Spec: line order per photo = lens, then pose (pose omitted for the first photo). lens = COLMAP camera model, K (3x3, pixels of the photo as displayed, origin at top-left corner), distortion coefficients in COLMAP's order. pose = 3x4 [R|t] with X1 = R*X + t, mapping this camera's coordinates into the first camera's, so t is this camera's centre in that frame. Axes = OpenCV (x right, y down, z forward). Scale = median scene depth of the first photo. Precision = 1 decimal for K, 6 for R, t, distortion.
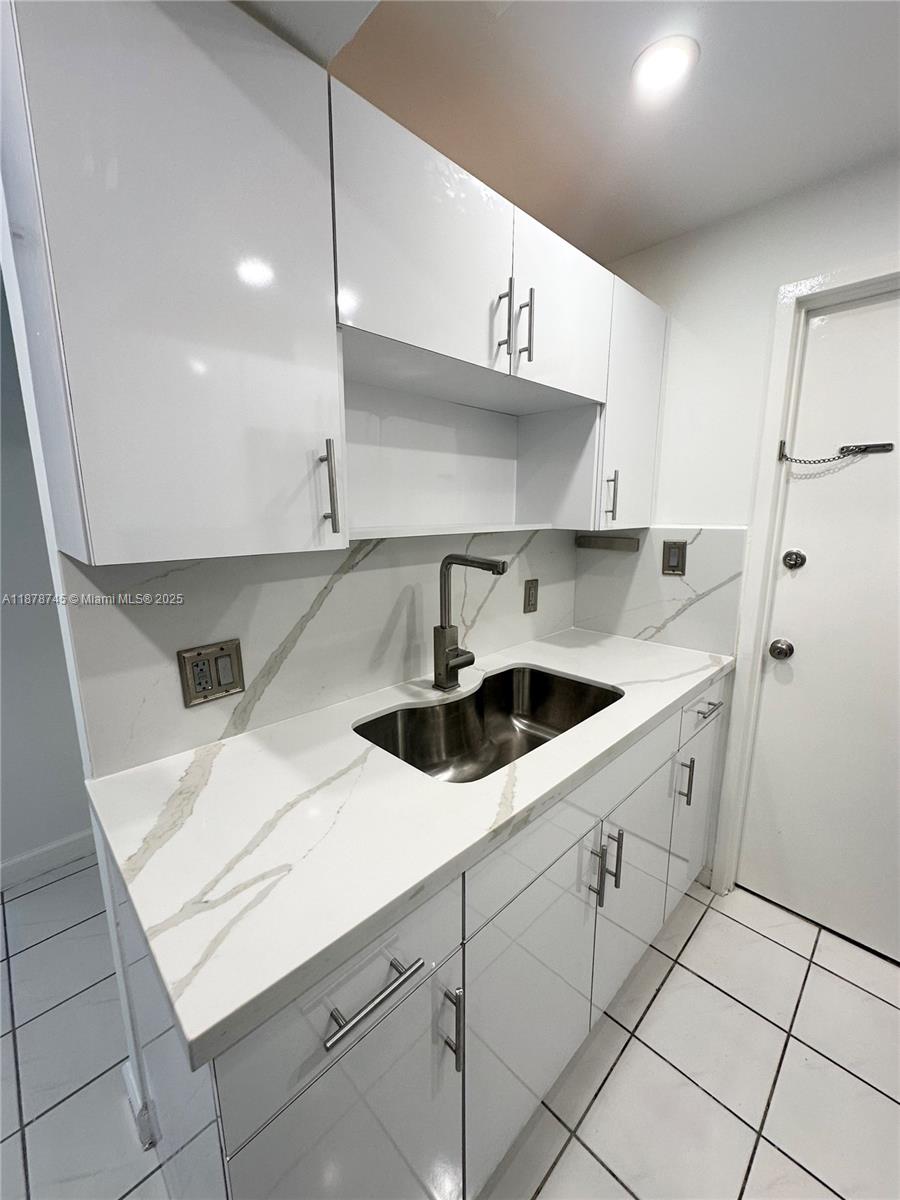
lens RADIAL K [[478.8, 0, 451.5], [0, 478.8, 601.6], [0, 0, 1]] dist [0.001077, 0.000141]
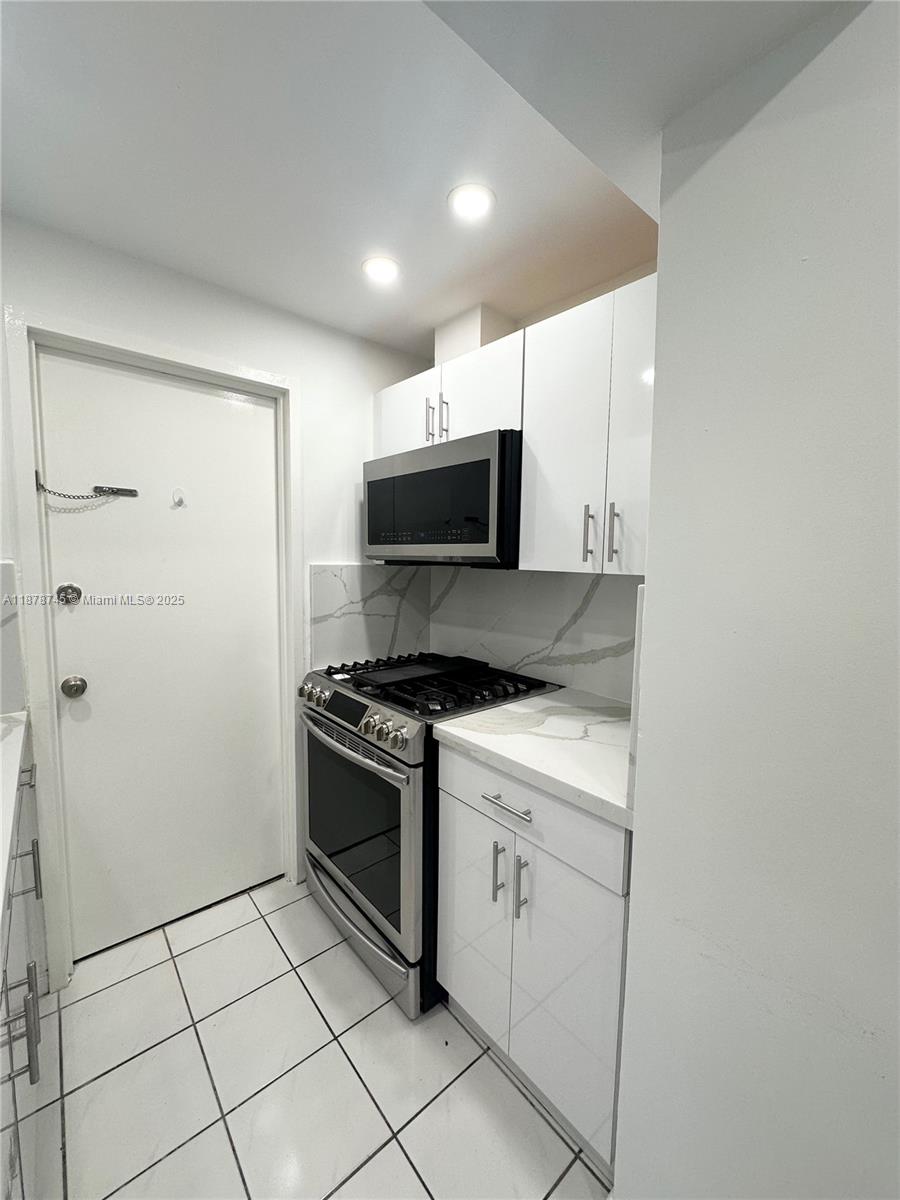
lens RADIAL K [[478.8, 0, 450.2], [0, 478.8, 601.4], [0, 0, 1]] dist [0.001077, 0.000141]
pose [[0.086583, -0.090265, 0.992147, -0.196385], [0.177273, 0.981390, 0.073816, -0.006437], [-0.980346, 0.169489, 0.100974, 0.141769]]
